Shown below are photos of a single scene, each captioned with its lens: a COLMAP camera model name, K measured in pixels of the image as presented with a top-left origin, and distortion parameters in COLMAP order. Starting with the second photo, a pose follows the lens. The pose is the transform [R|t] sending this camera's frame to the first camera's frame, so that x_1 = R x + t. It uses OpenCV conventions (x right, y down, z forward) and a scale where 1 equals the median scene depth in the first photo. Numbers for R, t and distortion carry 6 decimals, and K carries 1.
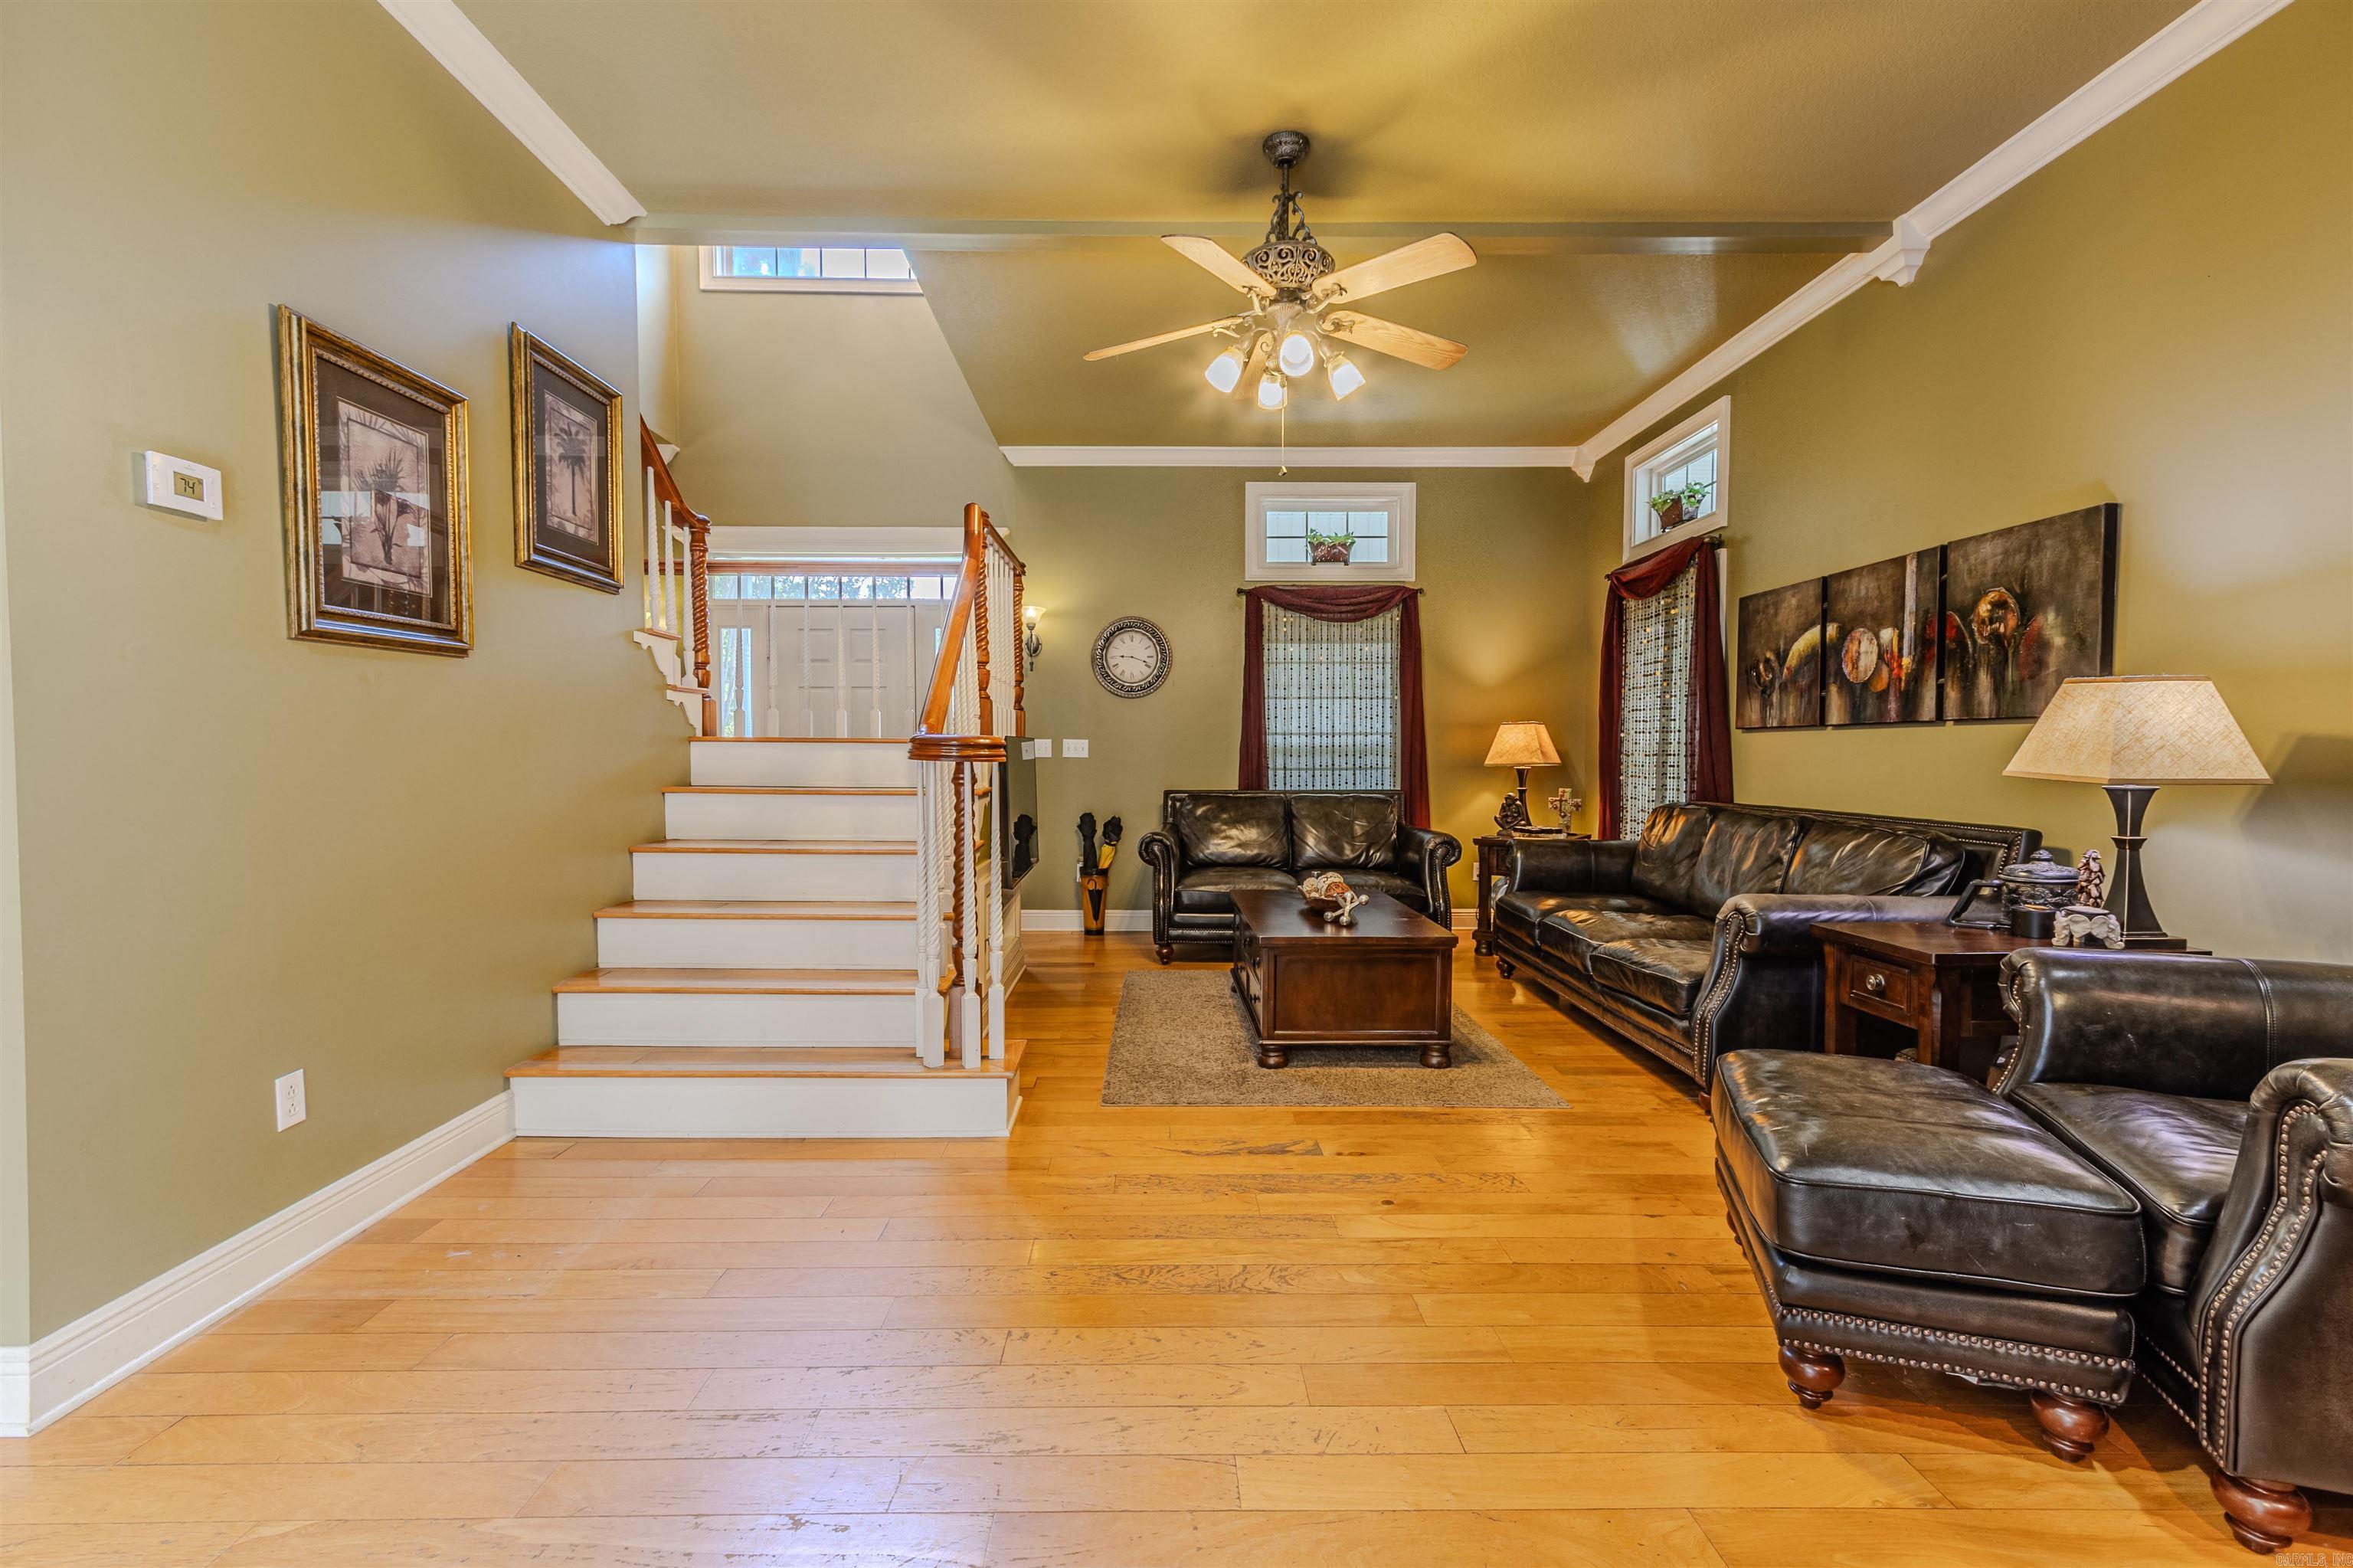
lens RADIAL K [[1110.9, 0, 1107.7], [0, 1110.9, 792.2], [0, 0, 1]] dist [0.010499, -0.003427]
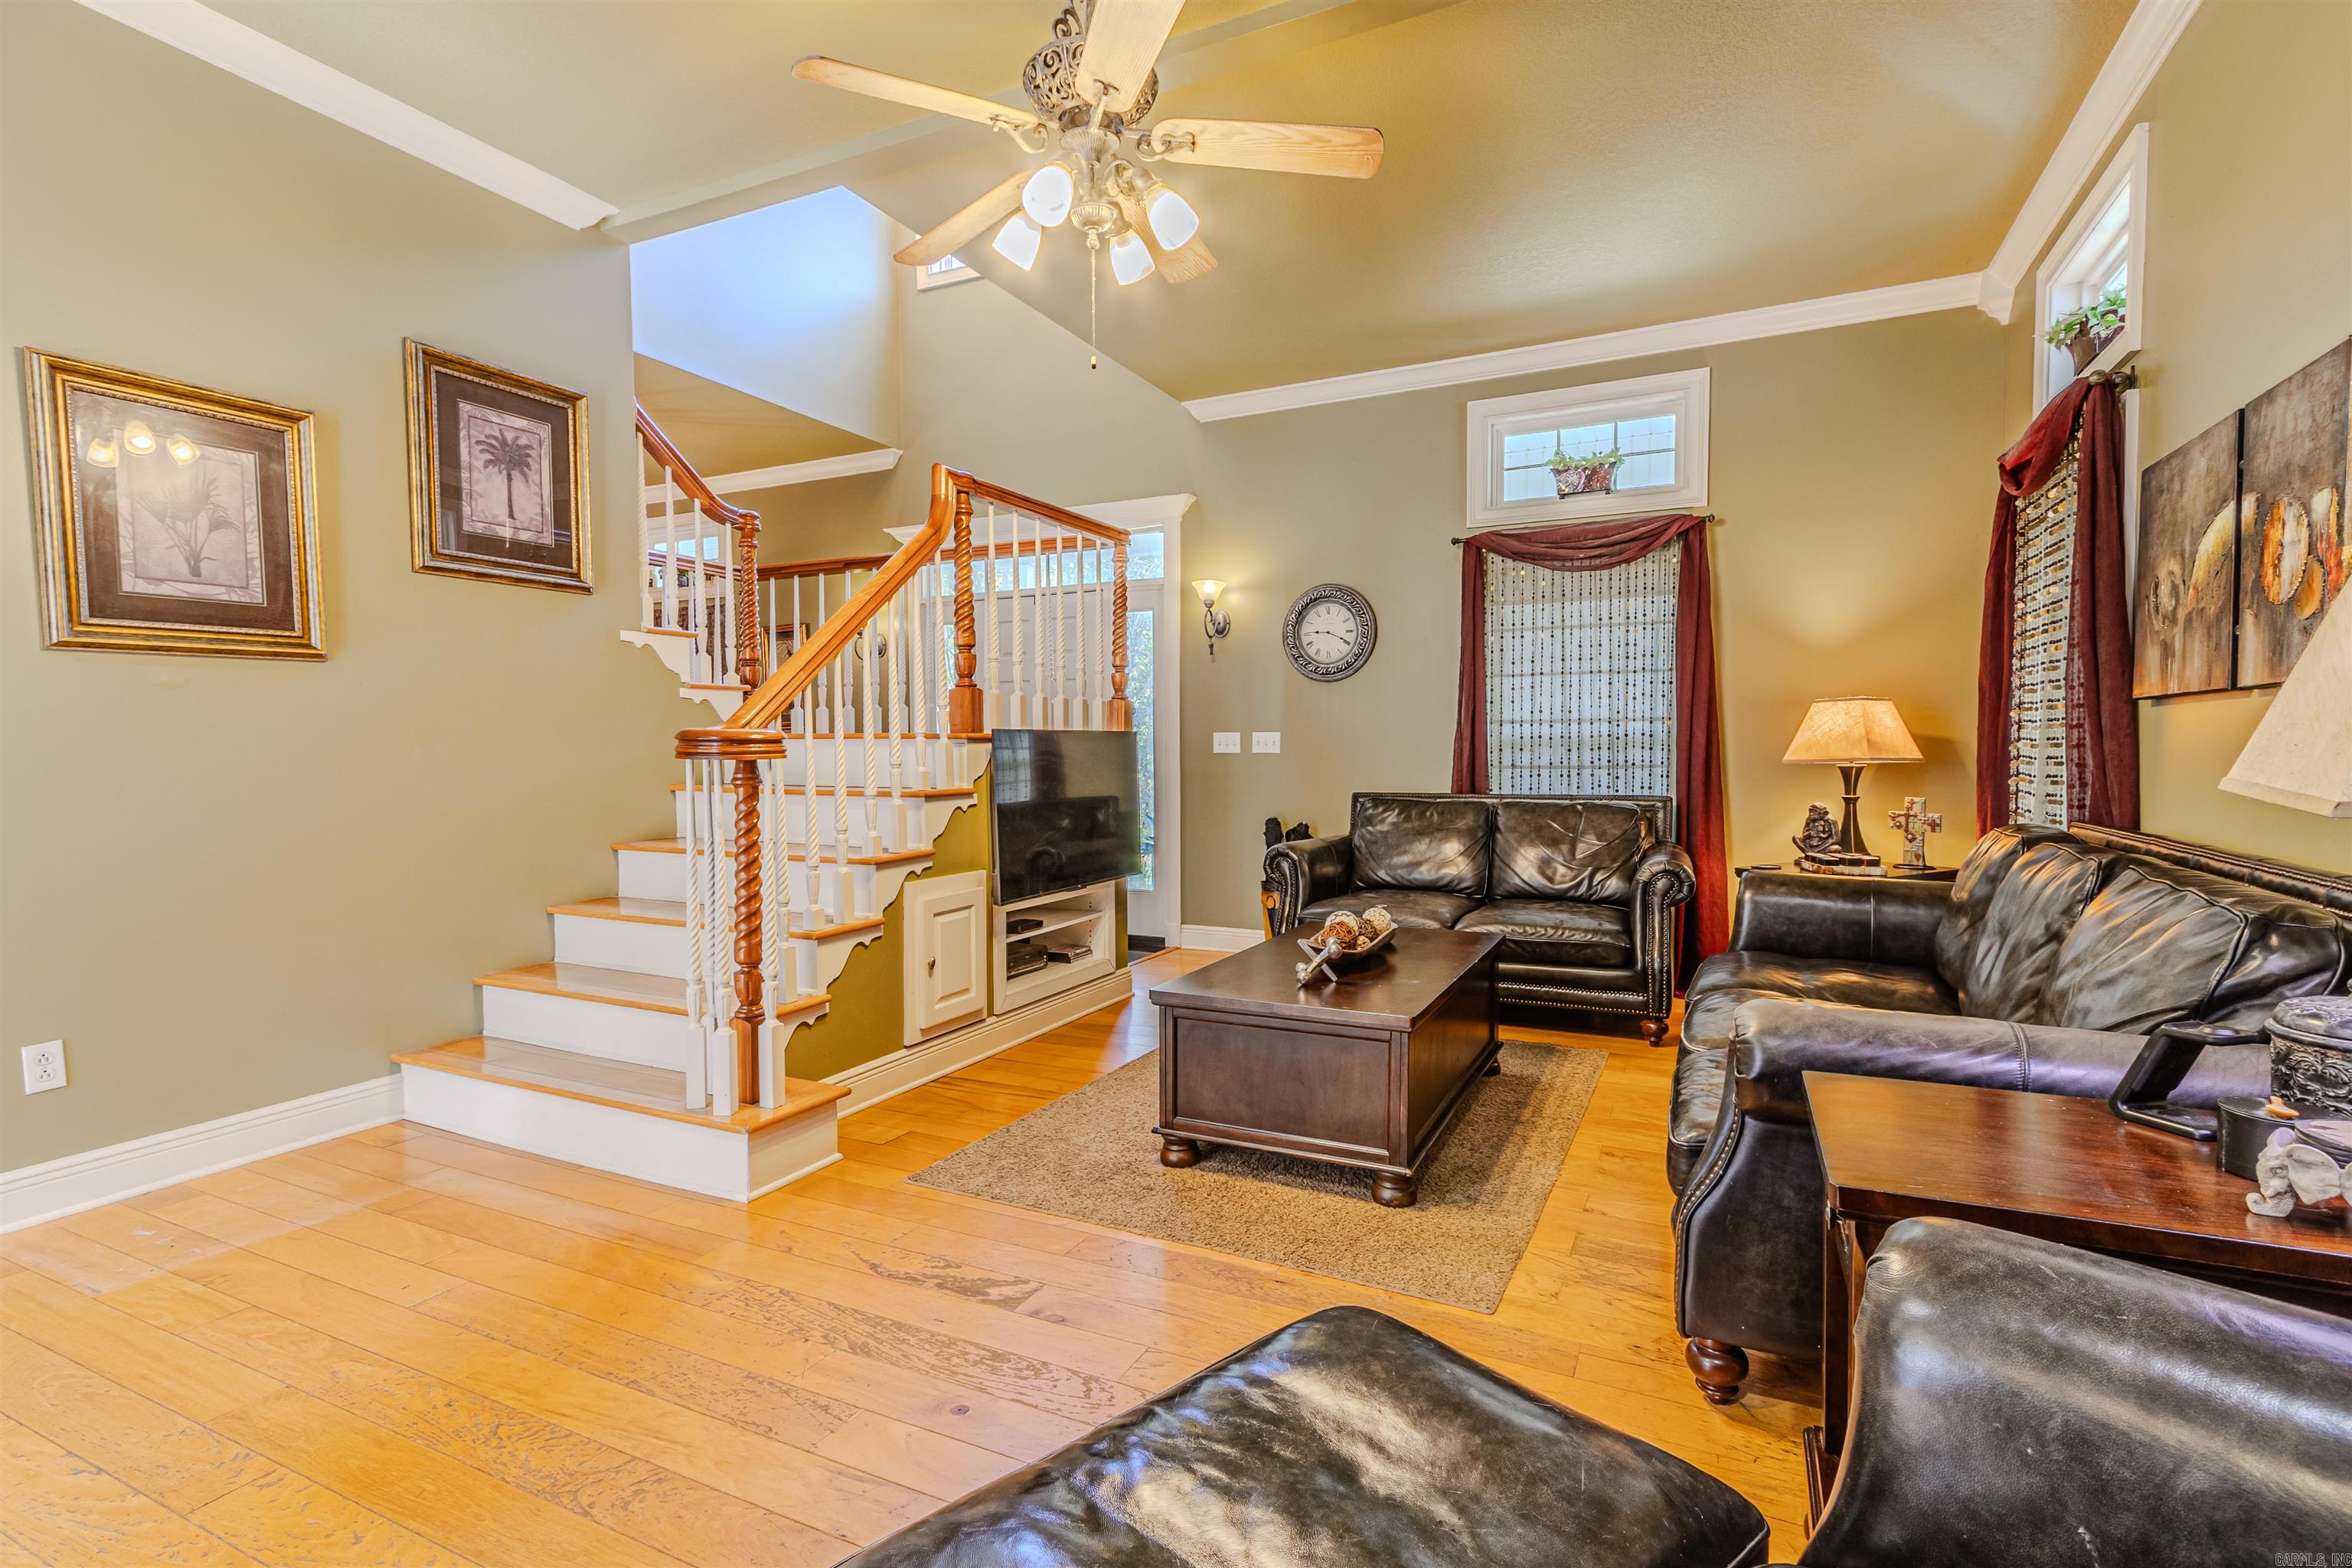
lens RADIAL K [[1110.4, 0, 1172.4], [0, 1110.4, 796.7], [0, 0, 1]] dist [0.010499, -0.003427]
pose [[0.892585, 0.013408, -0.450679, 0.313167], [-0.009726, 0.999898, 0.010484, -0.006166], [0.450774, -0.004975, 0.892624, 0.213225]]
